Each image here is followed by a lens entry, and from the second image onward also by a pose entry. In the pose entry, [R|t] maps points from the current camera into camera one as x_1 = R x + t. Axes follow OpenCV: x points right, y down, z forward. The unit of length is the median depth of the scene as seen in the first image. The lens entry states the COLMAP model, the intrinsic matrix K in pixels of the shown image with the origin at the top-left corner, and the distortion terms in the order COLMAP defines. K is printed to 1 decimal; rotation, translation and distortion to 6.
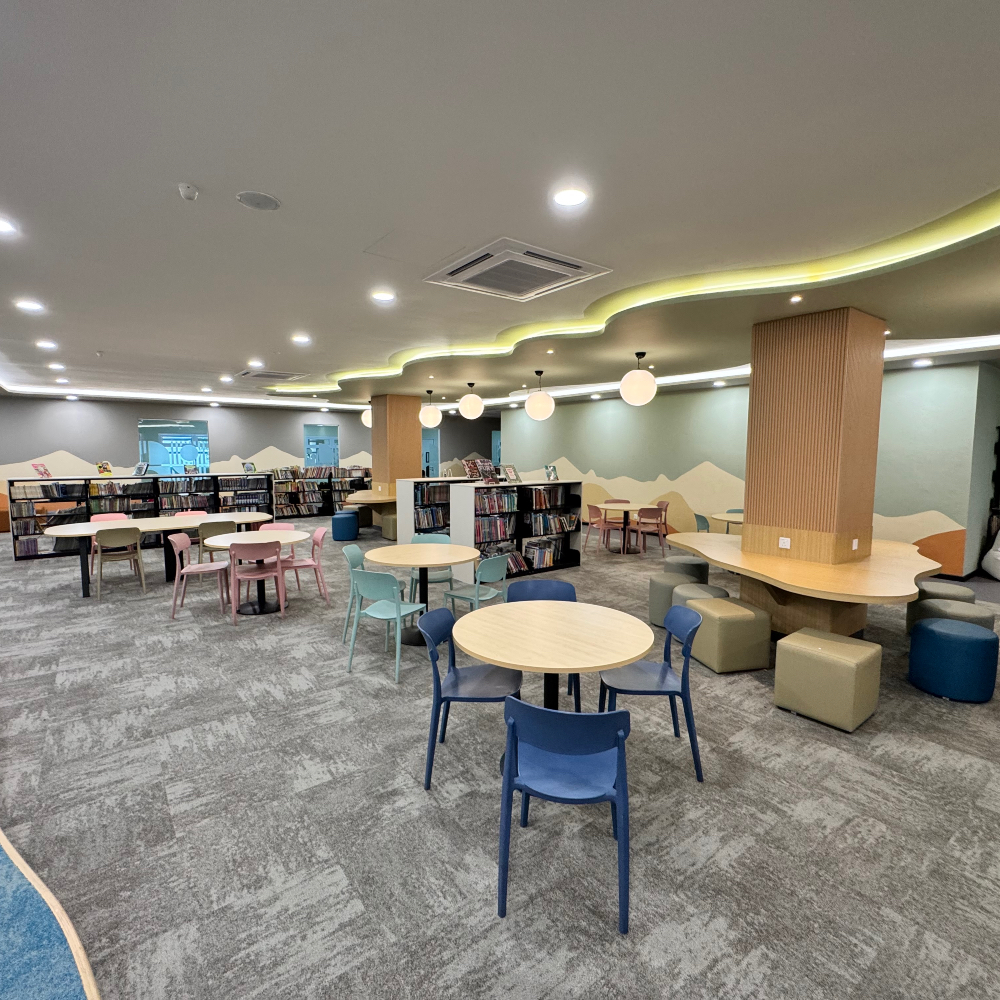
lens RADIAL K [[553.8, 0, 498.2], [0, 553.8, 504.3], [0, 0, 1]] dist [-0.001821, -0.001952]
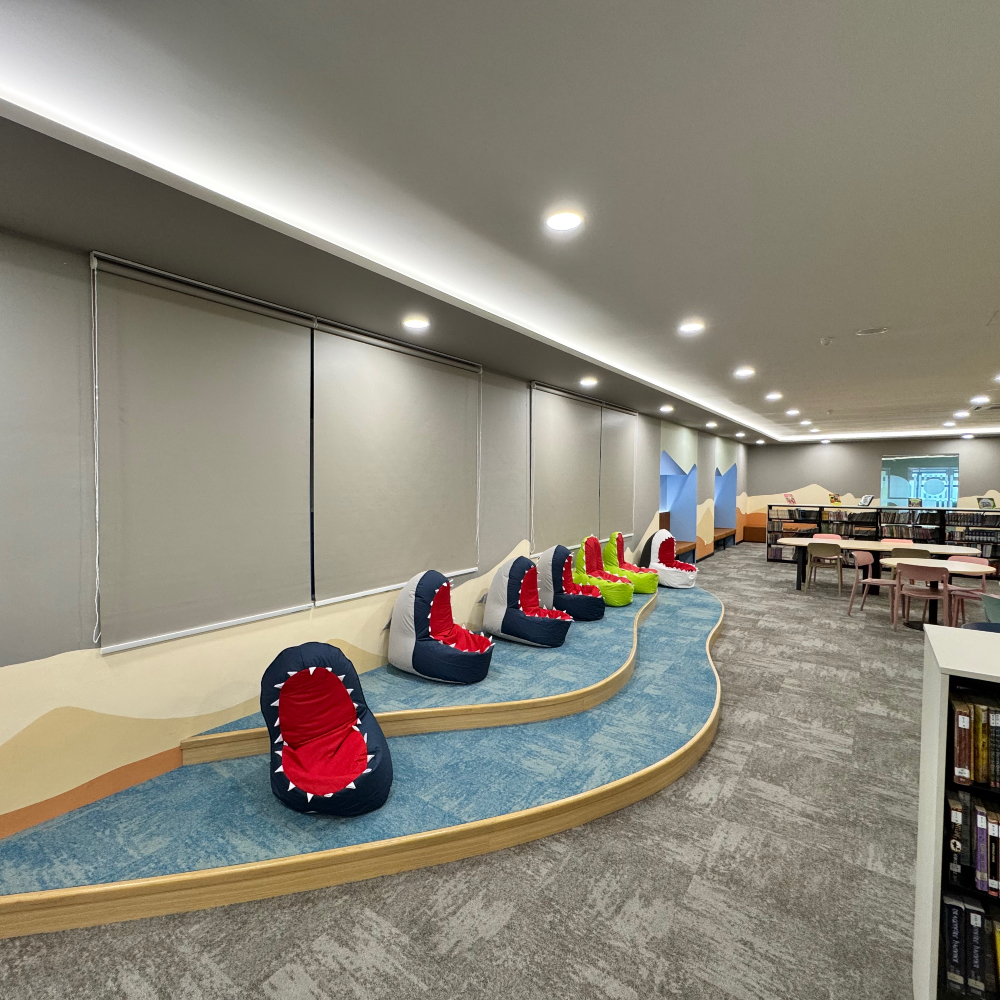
lens RADIAL K [[553.8, 0, 498.2], [0, 553.8, 504.3], [0, 0, 1]] dist [-0.001821, -0.001952]
pose [[0.345951, 0.039290, -0.937430, 0.320422], [-0.093931, 0.995554, 0.007062, 0.015380], [0.933539, 0.085610, 0.348103, -0.232381]]
